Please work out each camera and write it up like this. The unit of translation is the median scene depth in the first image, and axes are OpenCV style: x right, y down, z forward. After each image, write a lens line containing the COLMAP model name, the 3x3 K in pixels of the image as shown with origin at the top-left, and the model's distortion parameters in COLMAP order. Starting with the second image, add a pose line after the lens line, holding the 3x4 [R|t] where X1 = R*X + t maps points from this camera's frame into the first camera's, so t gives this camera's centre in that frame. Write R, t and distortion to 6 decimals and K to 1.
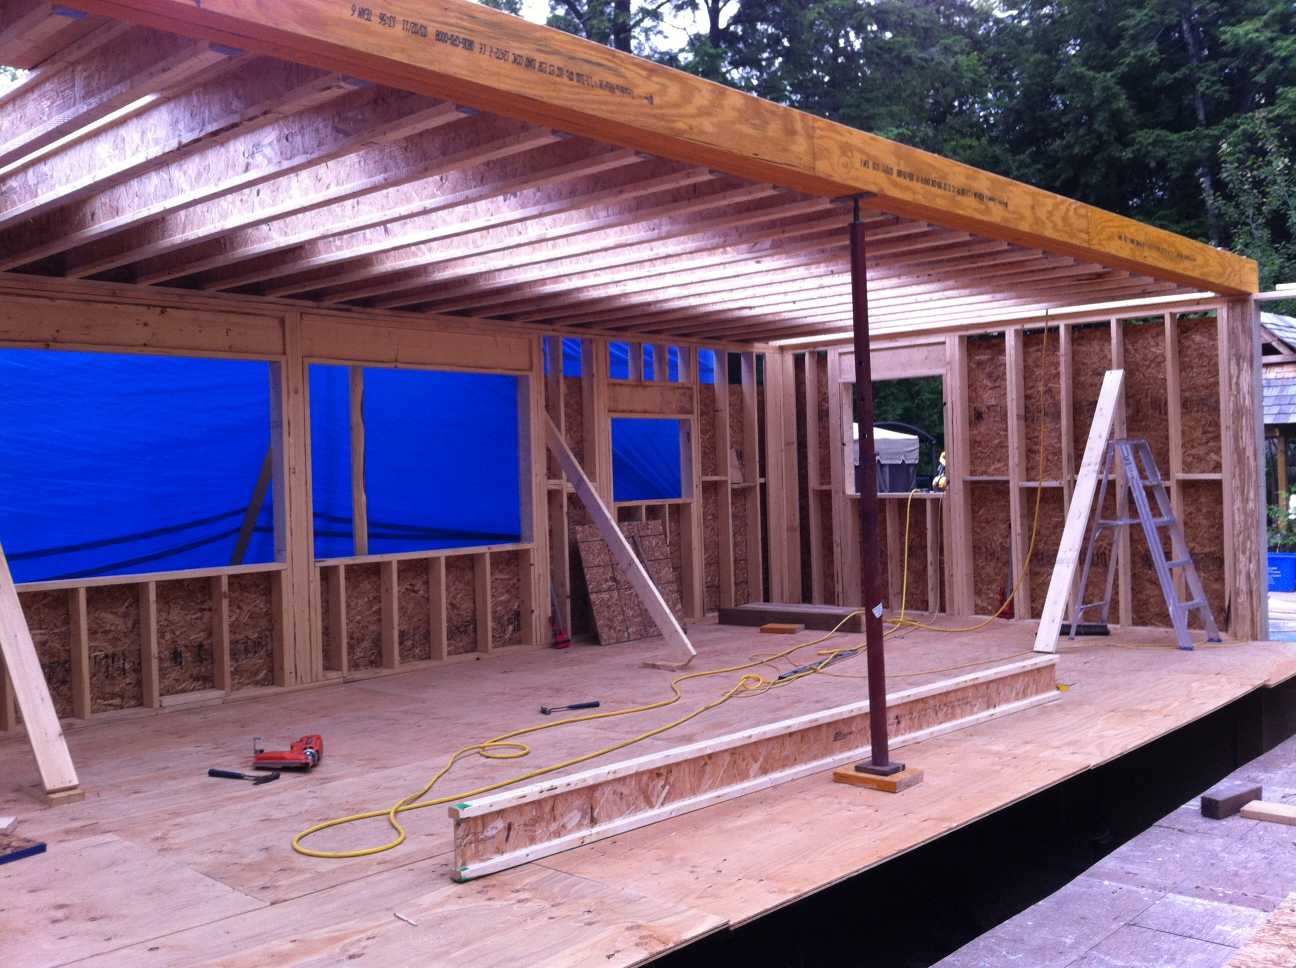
lens RADIAL K [[1242.0, 0, 644.2], [0, 1242.0, 475.2], [0, 0, 1]] dist [0.110943, -0.329339]
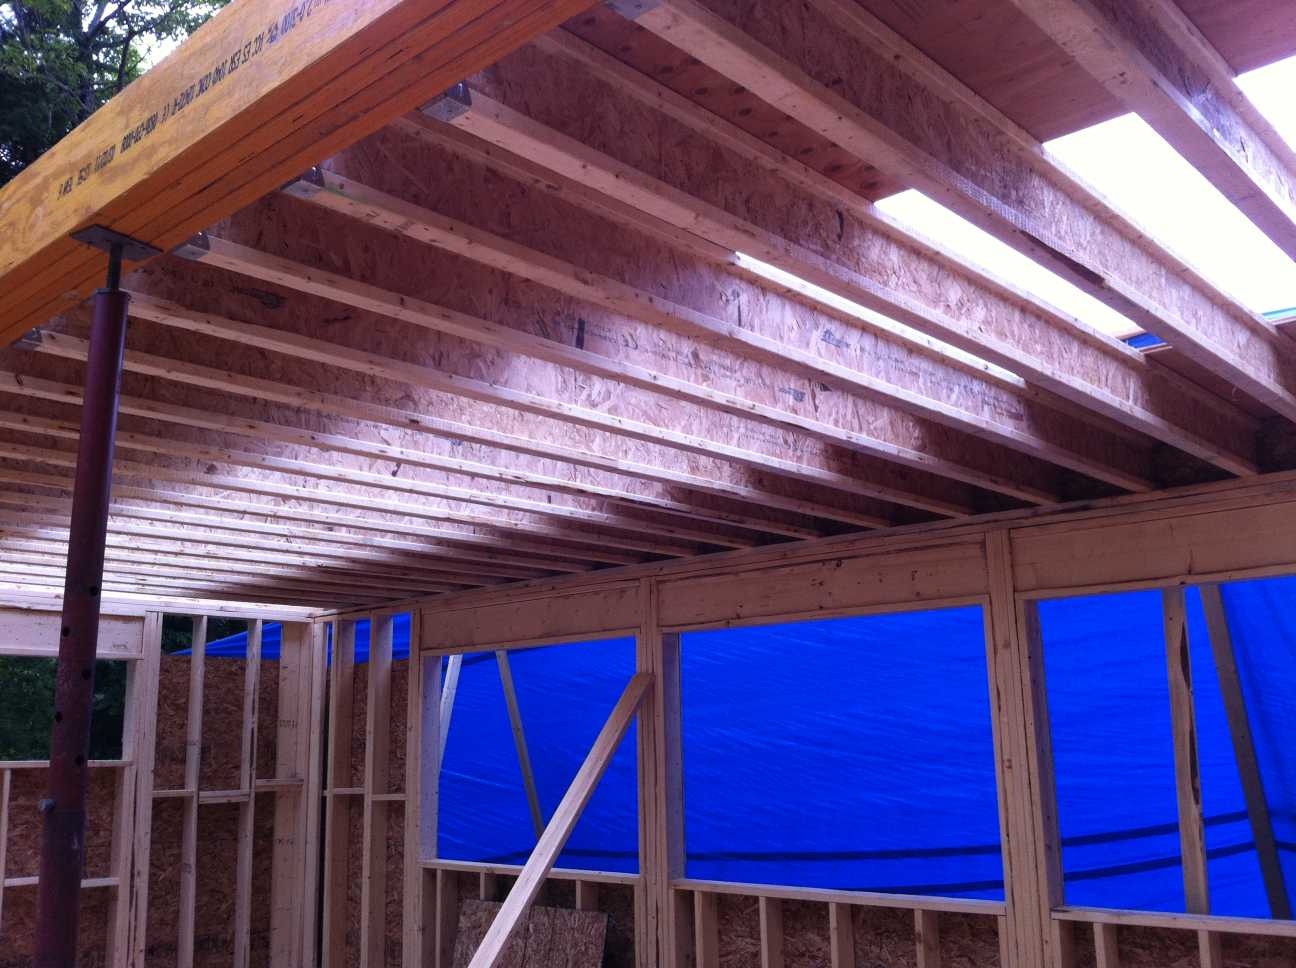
lens RADIAL K [[1242.3, 0, 618.4], [0, 1242.3, 452.2], [0, 0, 1]] dist [0.099364, -0.274166]
pose [[-0.009067, -0.208653, -0.977948, 0.394515], [0.008016, 0.977941, -0.208726, -0.026976], [0.999927, -0.009732, -0.007195, 0.747529]]
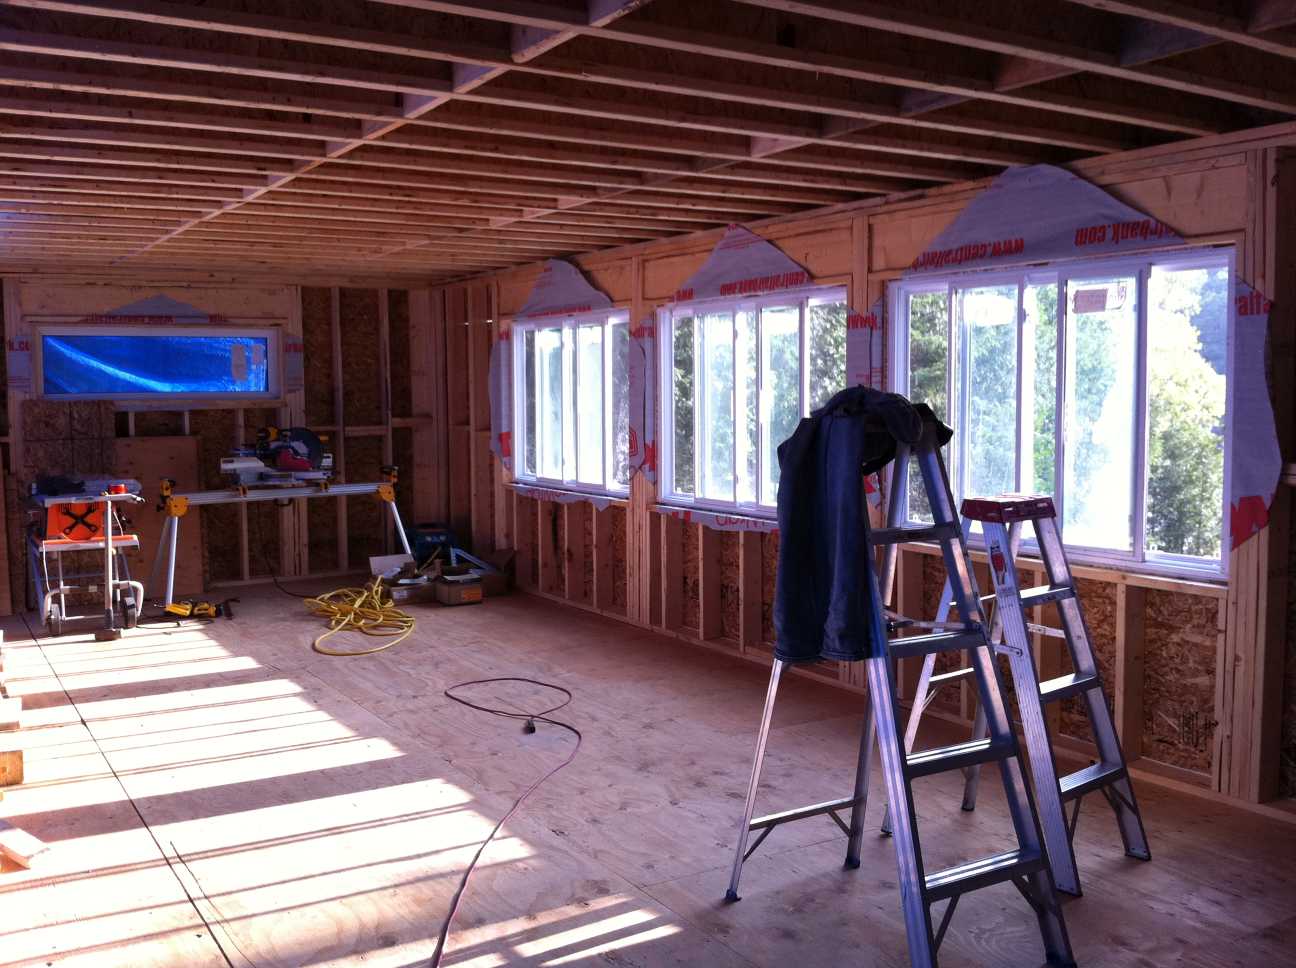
lens RADIAL K [[1226.4, 0, 638.1], [0, 1226.4, 450.9], [0, 0, 1]] dist [0.127361, -0.374556]
pose [[-0.256397, 0.079854, -0.963267, 0.483415], [0.010670, 0.996755, 0.079790, -0.045030], [0.966513, 0.010180, -0.256417, 1.004284]]
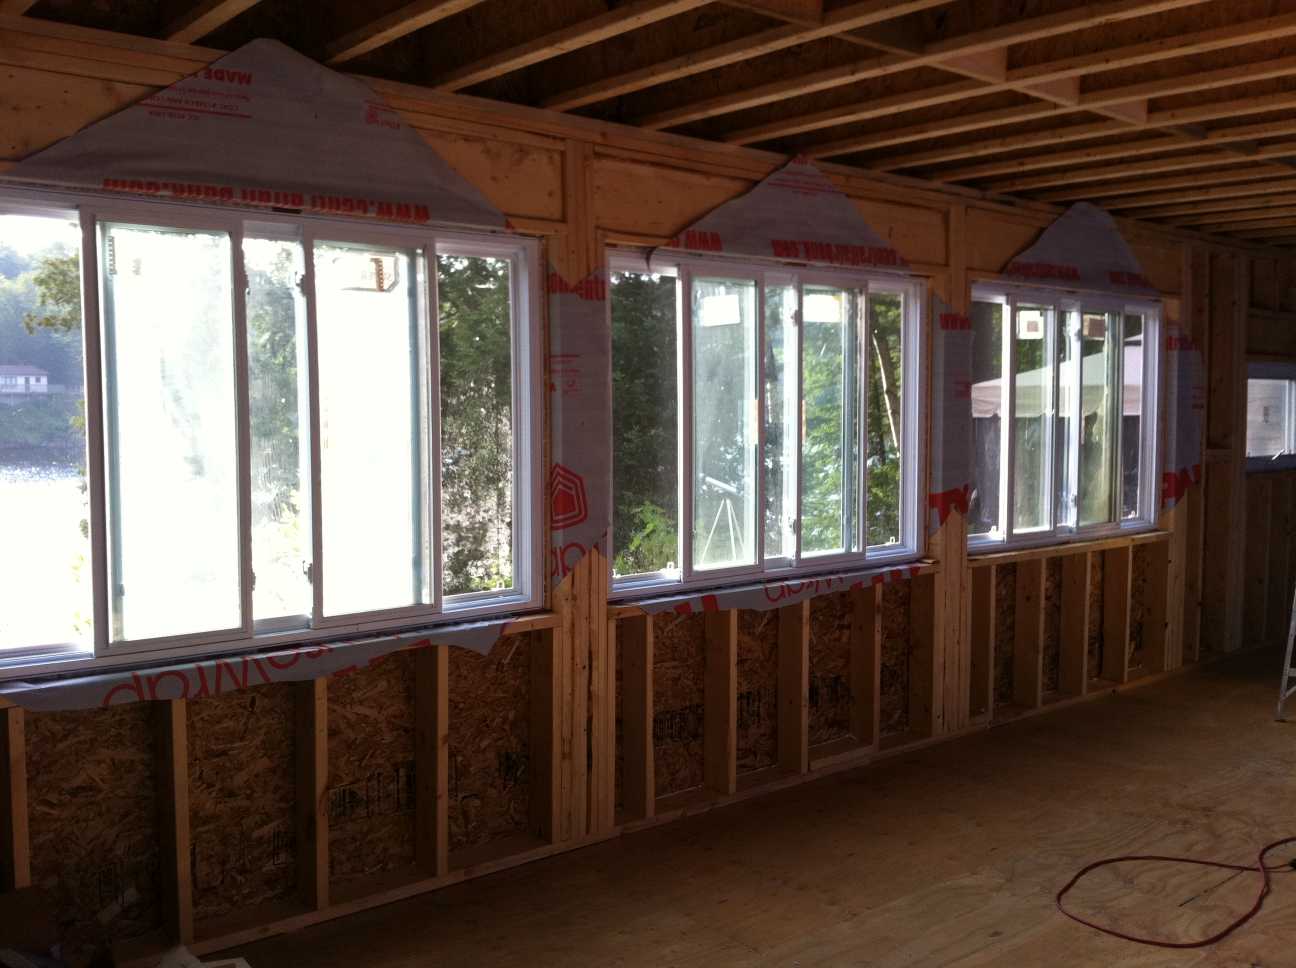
lens RADIAL K [[1236.6, 0, 644.2], [0, 1236.6, 445.1], [0, 0, 1]] dist [0.086583, -0.229266]
pose [[0.991545, 0.035673, -0.124765, -0.341684], [-0.030634, 0.998645, 0.042077, -0.019080], [0.126097, -0.037900, 0.991294, 0.267211]]
